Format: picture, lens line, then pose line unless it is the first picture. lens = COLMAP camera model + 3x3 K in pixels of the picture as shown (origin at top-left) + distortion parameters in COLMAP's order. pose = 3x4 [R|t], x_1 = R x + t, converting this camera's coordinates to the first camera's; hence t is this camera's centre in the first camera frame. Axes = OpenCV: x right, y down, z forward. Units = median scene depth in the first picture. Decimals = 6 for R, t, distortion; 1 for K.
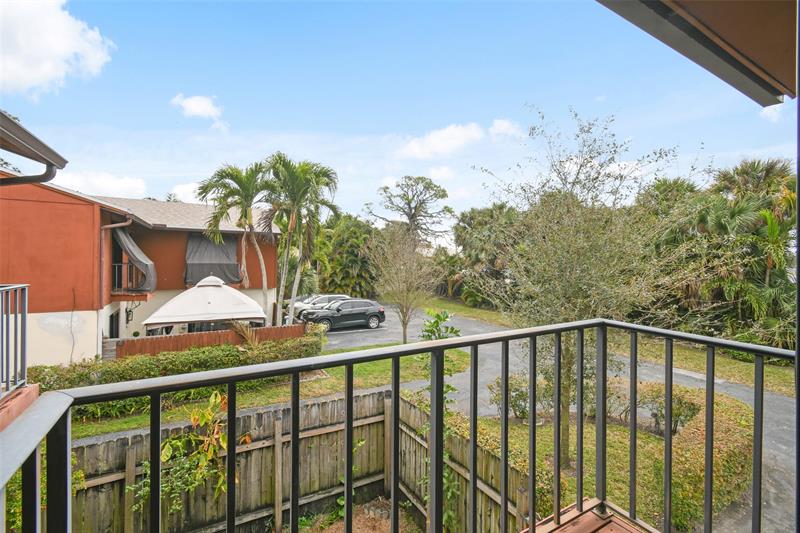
lens RADIAL K [[354.0, 0, 403.2], [0, 354.0, 262.0], [0, 0, 1]] dist [0.001339, -0.000426]
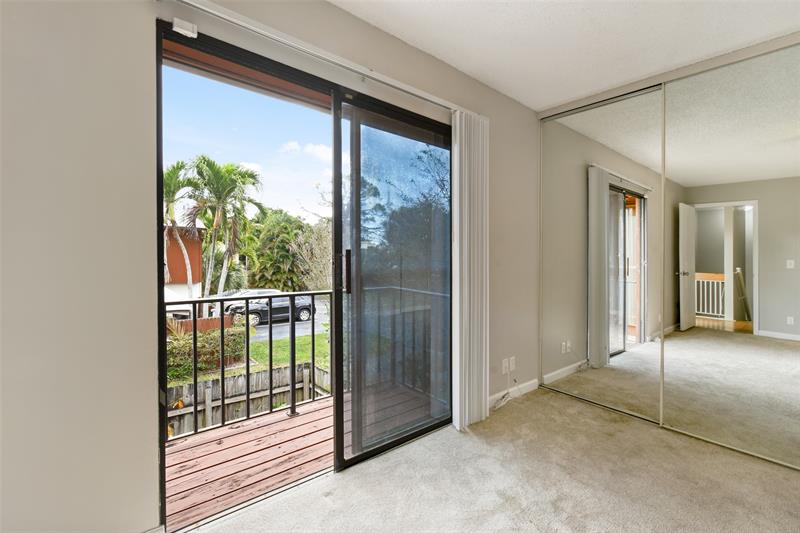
lens RADIAL K [[358.6, 0, 417.1], [0, 358.6, 273.2], [0, 0, 1]] dist [0.001240, 0.000064]
pose [[0.979589, -0.003976, 0.200970, 0.047542], [-0.004630, 0.999093, 0.042337, 0.001077], [-0.200956, -0.042403, 0.978682, -0.152955]]
